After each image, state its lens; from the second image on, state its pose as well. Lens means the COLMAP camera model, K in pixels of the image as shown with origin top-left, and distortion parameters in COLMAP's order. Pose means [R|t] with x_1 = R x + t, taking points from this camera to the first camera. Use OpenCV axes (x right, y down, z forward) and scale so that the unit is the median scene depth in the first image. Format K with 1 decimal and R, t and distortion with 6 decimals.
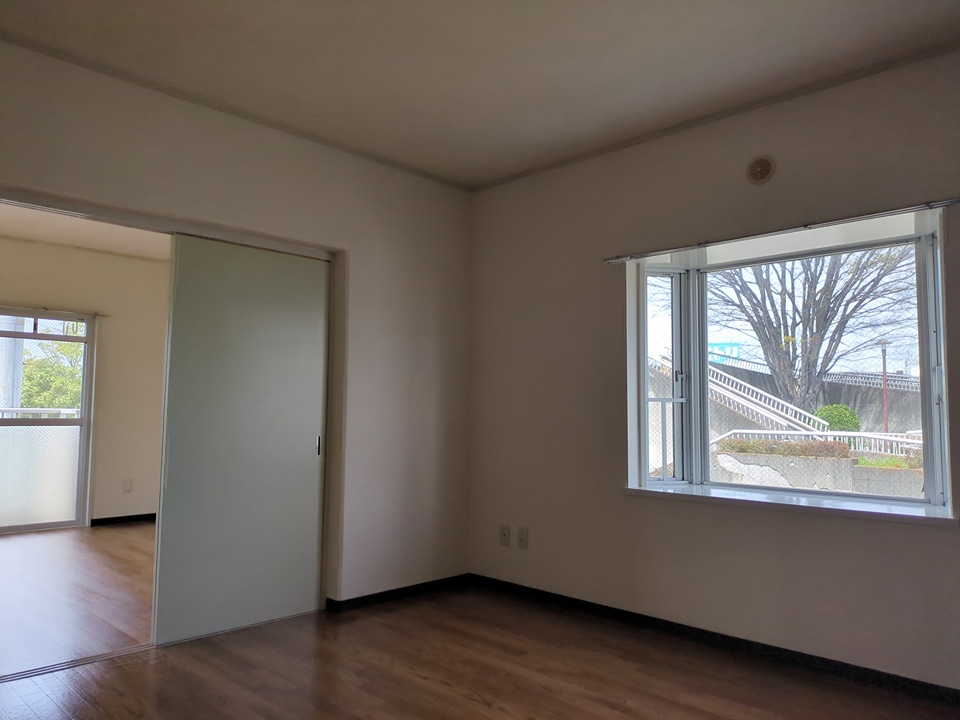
lens RADIAL K [[710.1, 0, 480.0], [0, 710.1, 360.0], [0, 0, 1]] dist [0.003478, 0.000837]
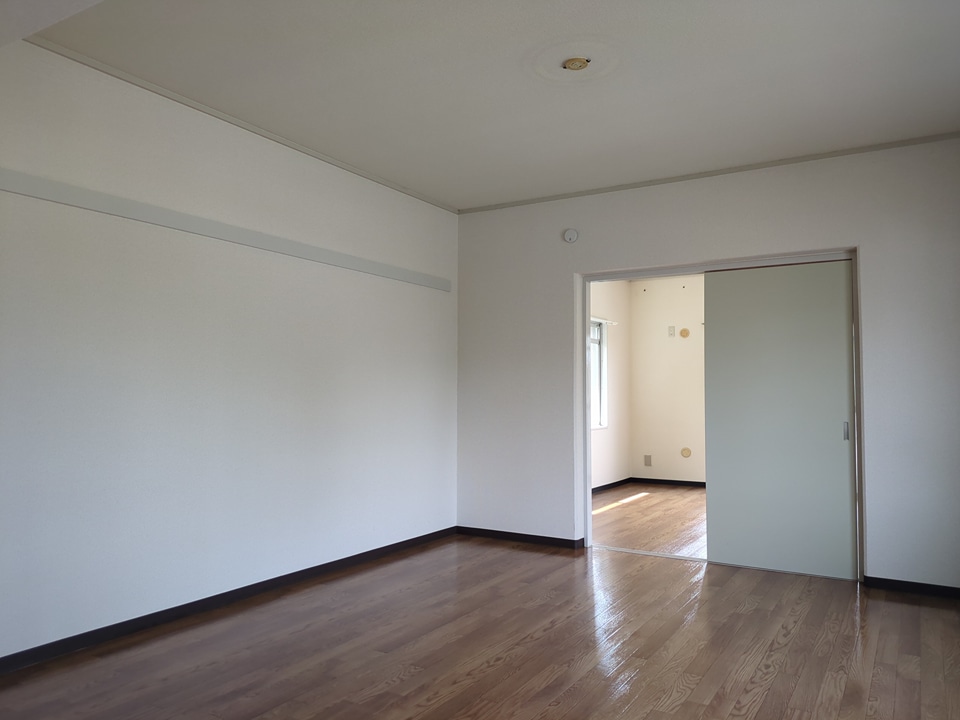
lens RADIAL K [[710.1, 0, 480.0], [0, 710.1, 360.0], [0, 0, 1]] dist [0.003478, 0.000837]
pose [[0.218356, -0.071730, -0.973229, 0.872289], [0.064098, 0.996196, -0.059042, 0.049441], [0.973762, -0.049490, 0.222123, 0.265254]]
